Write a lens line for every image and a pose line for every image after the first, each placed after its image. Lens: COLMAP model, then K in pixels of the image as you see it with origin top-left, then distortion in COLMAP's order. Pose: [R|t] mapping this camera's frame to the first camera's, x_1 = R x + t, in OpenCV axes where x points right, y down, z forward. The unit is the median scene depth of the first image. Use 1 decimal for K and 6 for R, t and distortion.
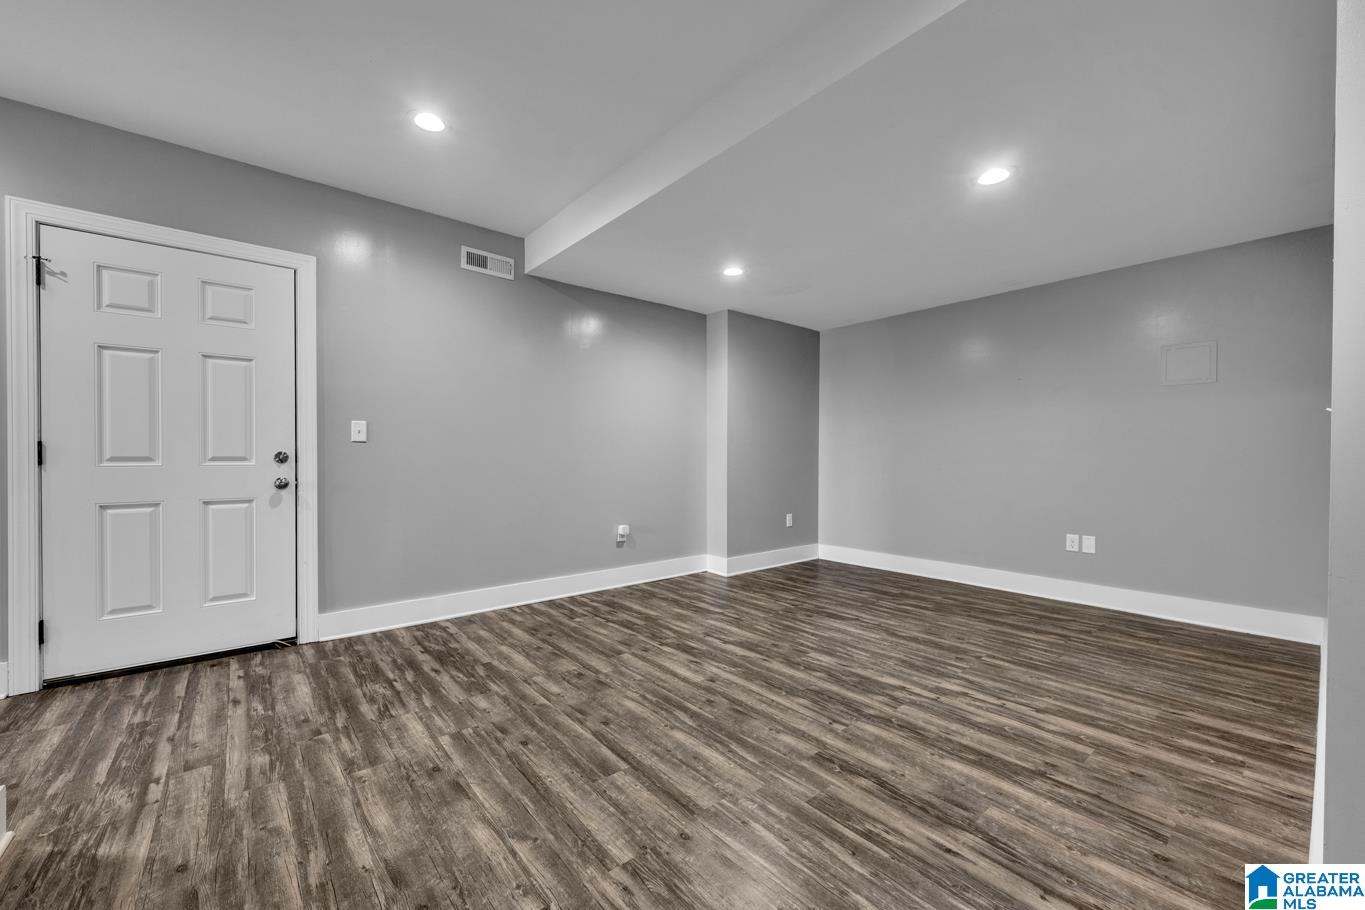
lens RADIAL K [[538.3, 0, 682.0], [0, 538.3, 459.2], [0, 0, 1]] dist [-0.001920, -0.000178]
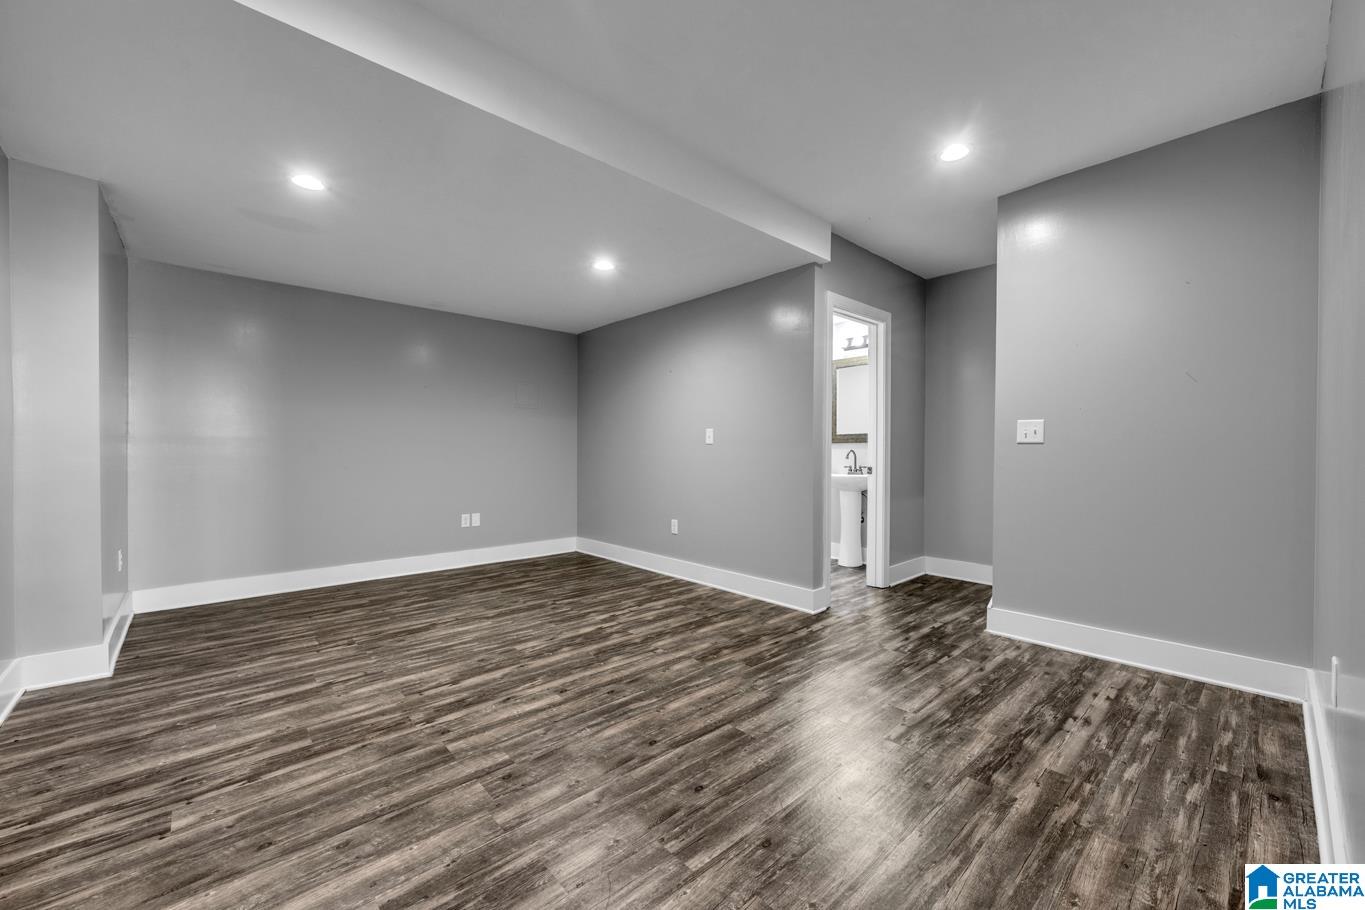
lens RADIAL K [[538.3, 0, 682.0], [0, 538.3, 459.2], [0, 0, 1]] dist [-0.001920, -0.000178]
pose [[-0.044741, -0.013127, 0.998912, -0.841055], [0.004987, 0.999898, 0.013364, -0.008642], [-0.998986, 0.005580, -0.044671, 0.779432]]
